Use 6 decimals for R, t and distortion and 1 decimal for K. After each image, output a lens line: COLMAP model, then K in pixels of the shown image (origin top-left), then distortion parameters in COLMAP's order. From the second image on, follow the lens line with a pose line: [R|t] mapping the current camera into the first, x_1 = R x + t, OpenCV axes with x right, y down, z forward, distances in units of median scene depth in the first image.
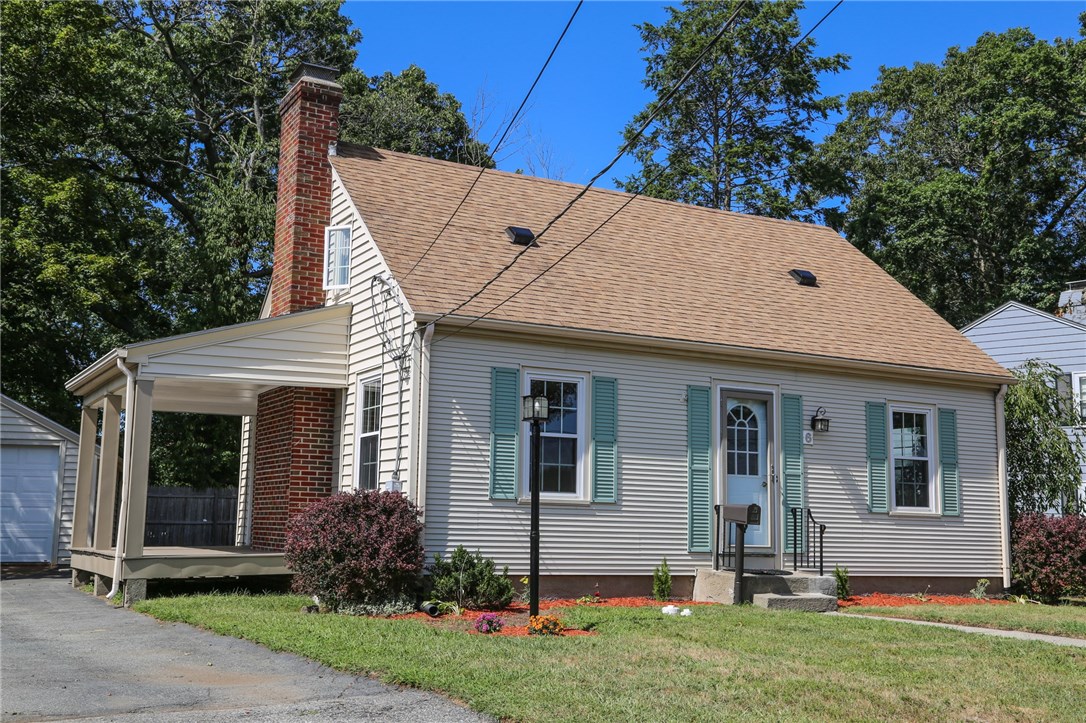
lens RADIAL K [[1256.1, 0, 545.5], [0, 1256.1, 366.3], [0, 0, 1]] dist [-0.011726, 0.000000]
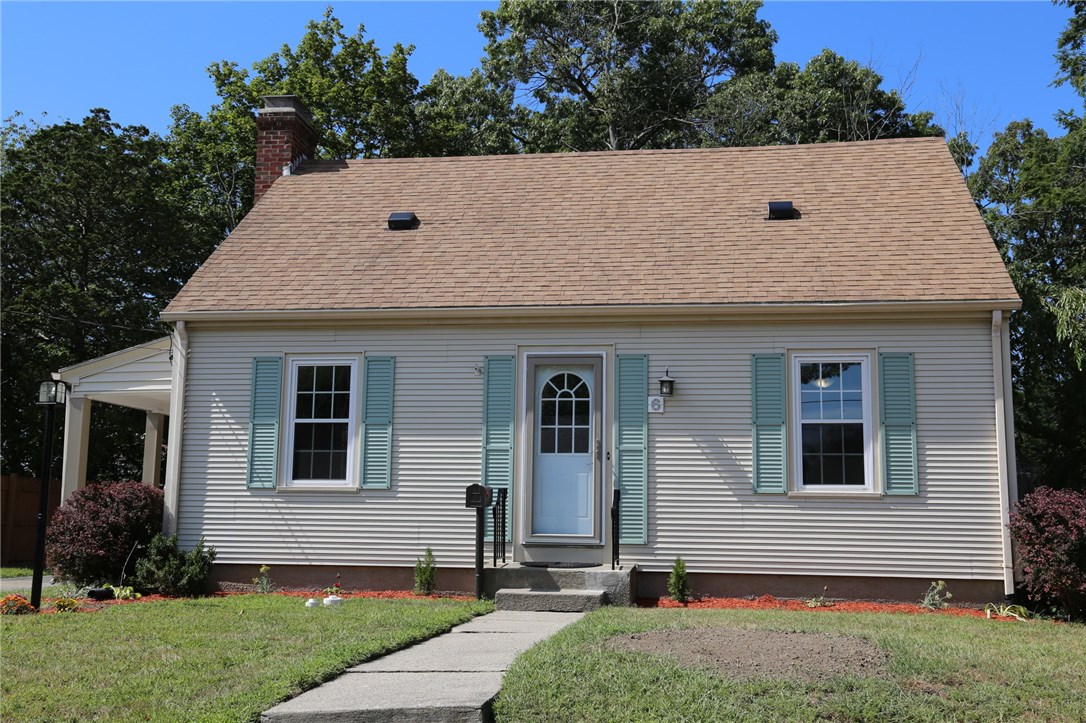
lens RADIAL K [[1198.3, 0, 545.7], [0, 1198.3, 361.6], [0, 0, 1]] dist [-0.002252, 0.000000]
pose [[0.789490, -0.094669, -0.606419, 0.645727], [0.083433, 0.995415, -0.046776, 0.060680], [0.608066, -0.013667, 0.793769, 0.334002]]
